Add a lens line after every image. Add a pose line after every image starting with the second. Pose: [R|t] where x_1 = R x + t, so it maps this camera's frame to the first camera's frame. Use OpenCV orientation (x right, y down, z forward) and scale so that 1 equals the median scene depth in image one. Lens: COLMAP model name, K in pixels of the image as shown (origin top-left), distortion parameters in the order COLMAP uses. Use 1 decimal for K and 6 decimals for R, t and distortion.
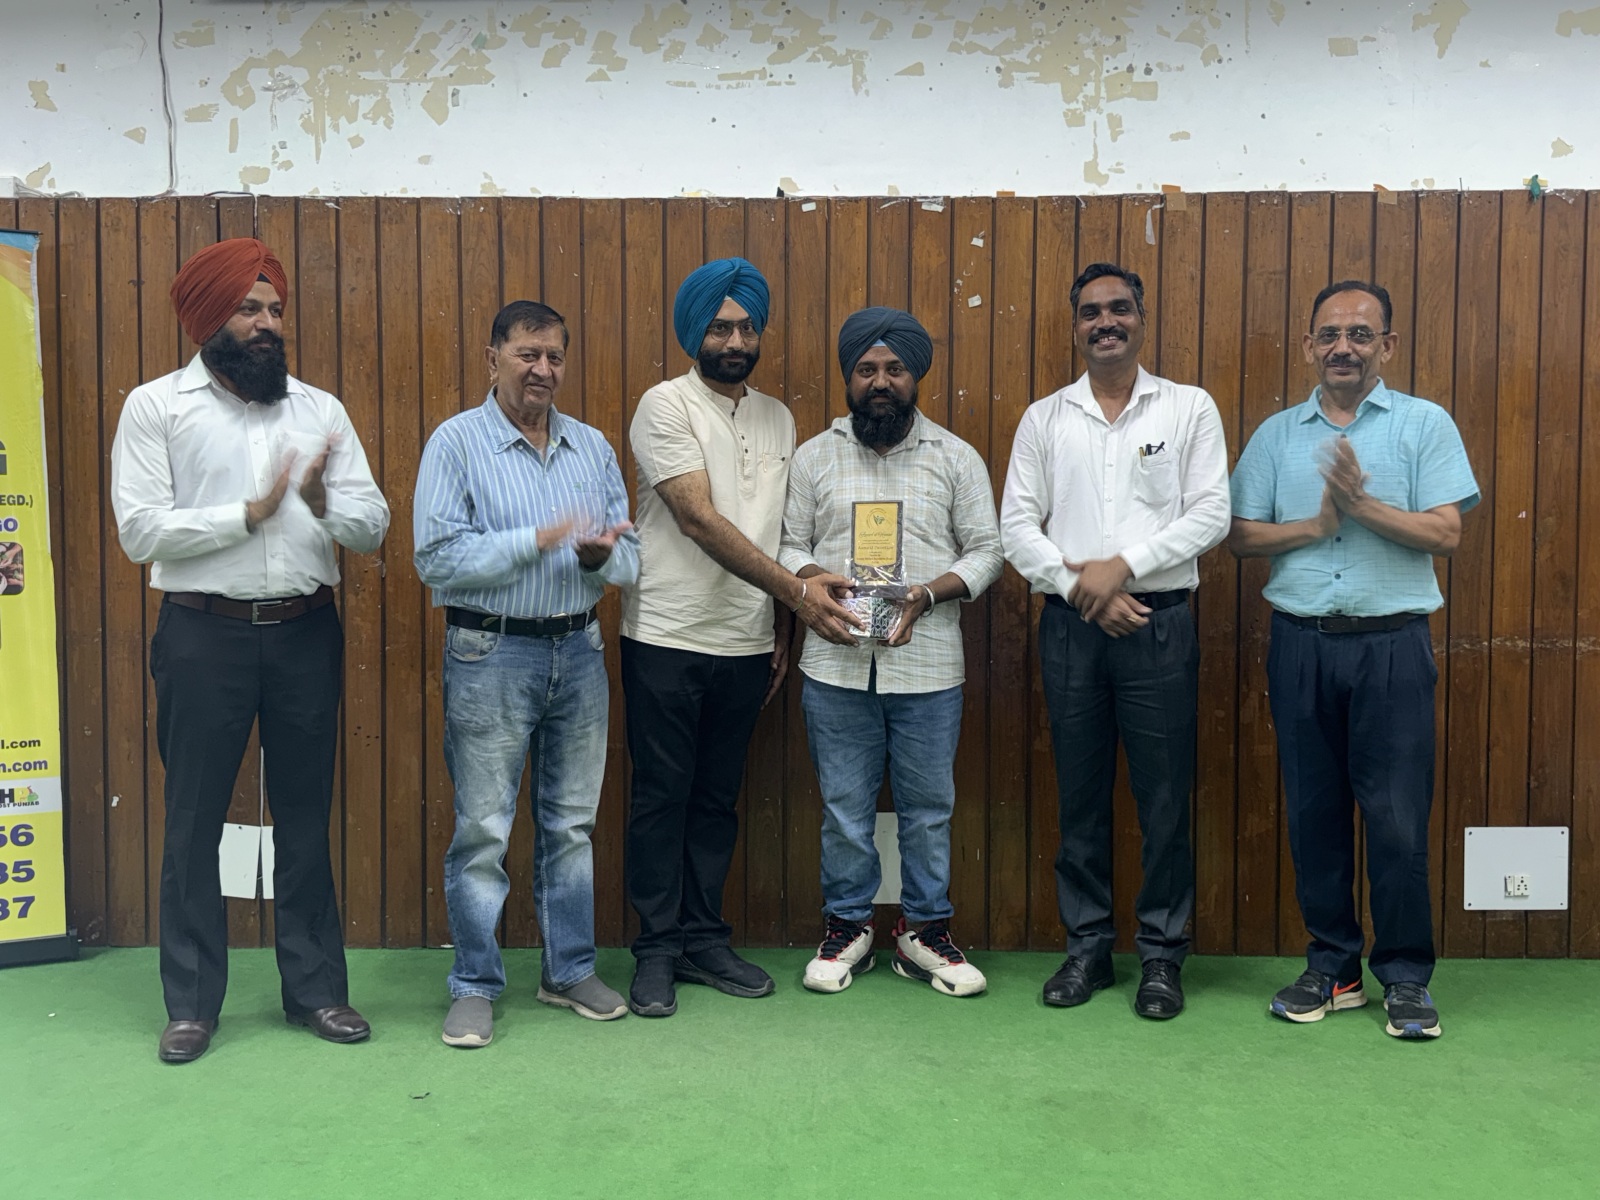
lens RADIAL K [[1527.1, 0, 817.9], [0, 1527.1, 613.3], [0, 0, 1]] dist [-0.010115, 0.000000]
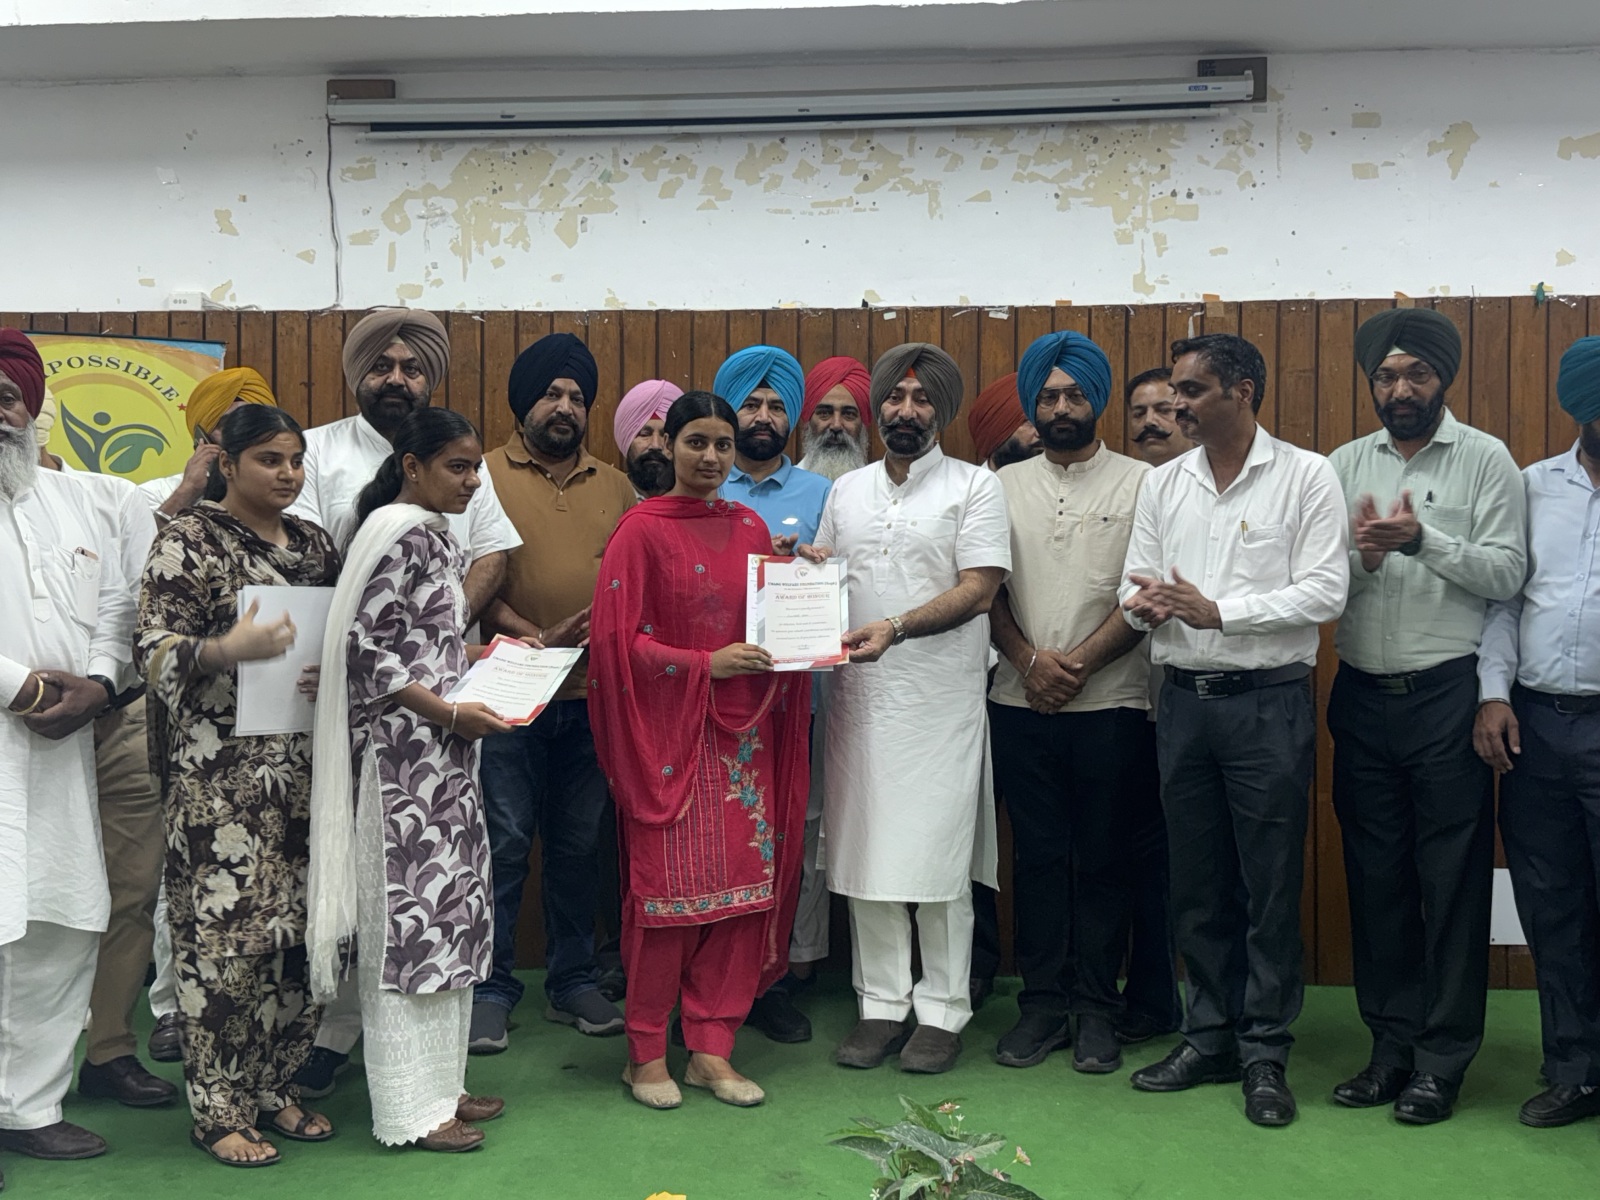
lens RADIAL K [[1948.5, 0, 798.0], [0, 1948.5, 592.6], [0, 0, 1]] dist [0.022154, 0.000000]
pose [[0.998297, 0.001000, -0.058332, 0.010590], [-0.004835, 0.997832, -0.065633, 0.036188], [0.058140, 0.065803, 0.996137, -0.444478]]
